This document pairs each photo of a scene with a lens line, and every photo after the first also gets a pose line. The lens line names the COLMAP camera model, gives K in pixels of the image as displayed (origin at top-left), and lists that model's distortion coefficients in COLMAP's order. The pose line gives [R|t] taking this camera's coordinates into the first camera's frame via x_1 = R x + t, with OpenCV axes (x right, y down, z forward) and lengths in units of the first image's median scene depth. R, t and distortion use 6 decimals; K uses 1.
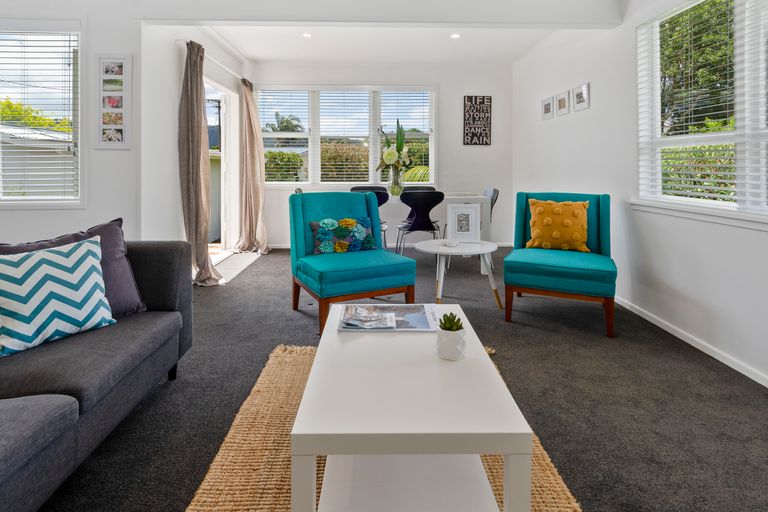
lens RADIAL K [[425.3, 0, 391.6], [0, 425.3, 167.7], [0, 0, 1]] dist [-0.005828, -0.001704]
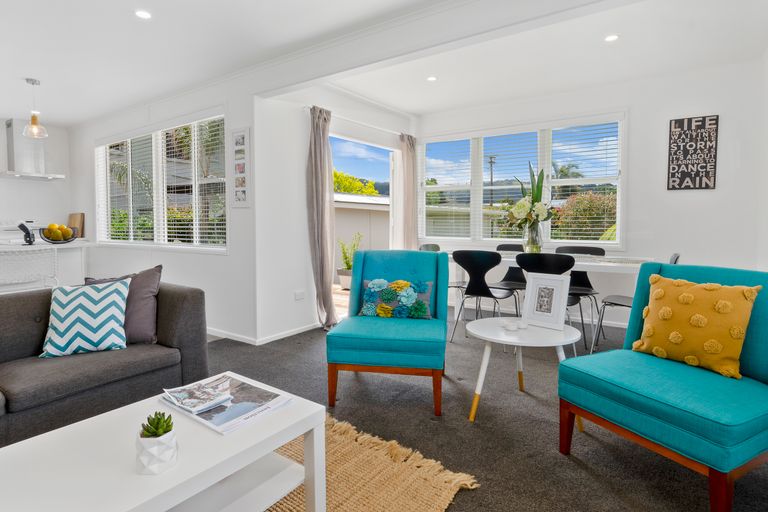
lens RADIAL K [[425.3, 0, 389.6], [0, 425.3, 237.9], [0, 0, 1]] dist [-0.005828, -0.001704]
pose [[0.796877, 0.025235, -0.603615, 0.420580], [0.000452, 0.999102, 0.042367, -0.007670], [0.604142, -0.034034, 0.796150, 0.284040]]
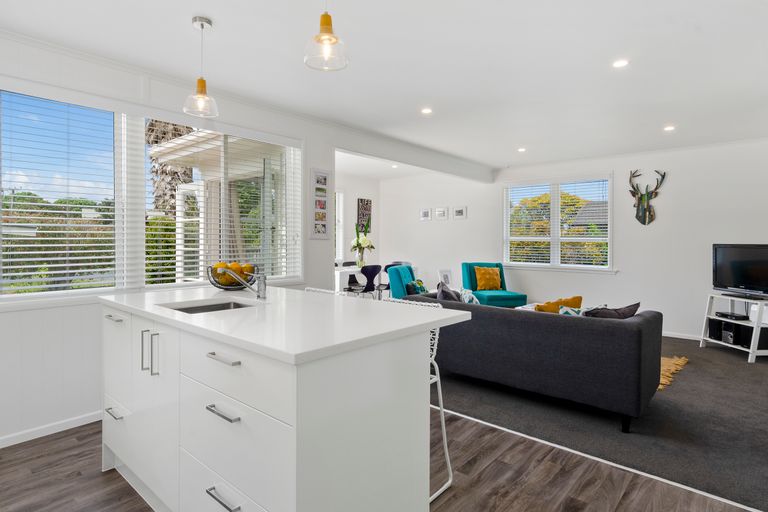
lens RADIAL K [[425.3, 0, 384.1], [0, 425.3, 249.3], [0, 0, 1]] dist [-0.005828, -0.001704]
pose [[0.677540, -0.006023, 0.735462, -1.527956], [-0.006726, 0.999874, 0.014385, -0.031474], [-0.735456, -0.014693, 0.677414, -0.082684]]
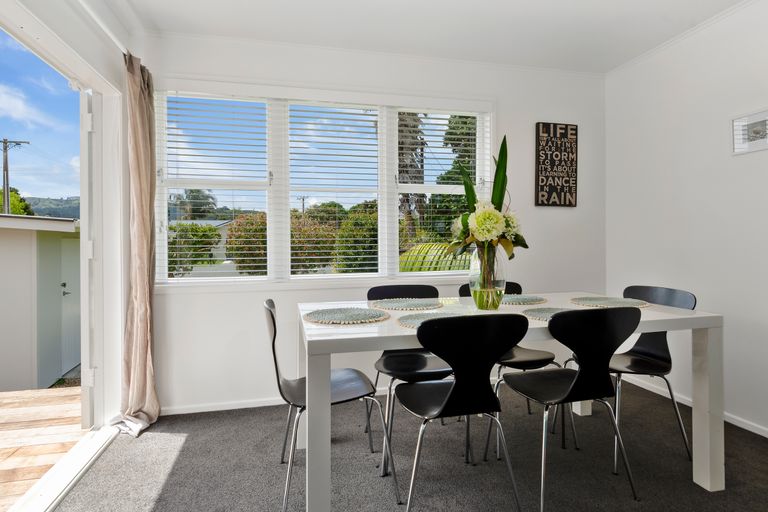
lens RADIAL K [[425.3, 0, 378.2], [0, 425.3, 244.1], [0, 0, 1]] dist [-0.005828, -0.001704]
pose [[0.979725, -0.010297, 0.200082, -0.299073], [0.008919, 0.999930, 0.007785, -0.013549], [-0.200148, -0.005842, 0.979748, 0.859087]]
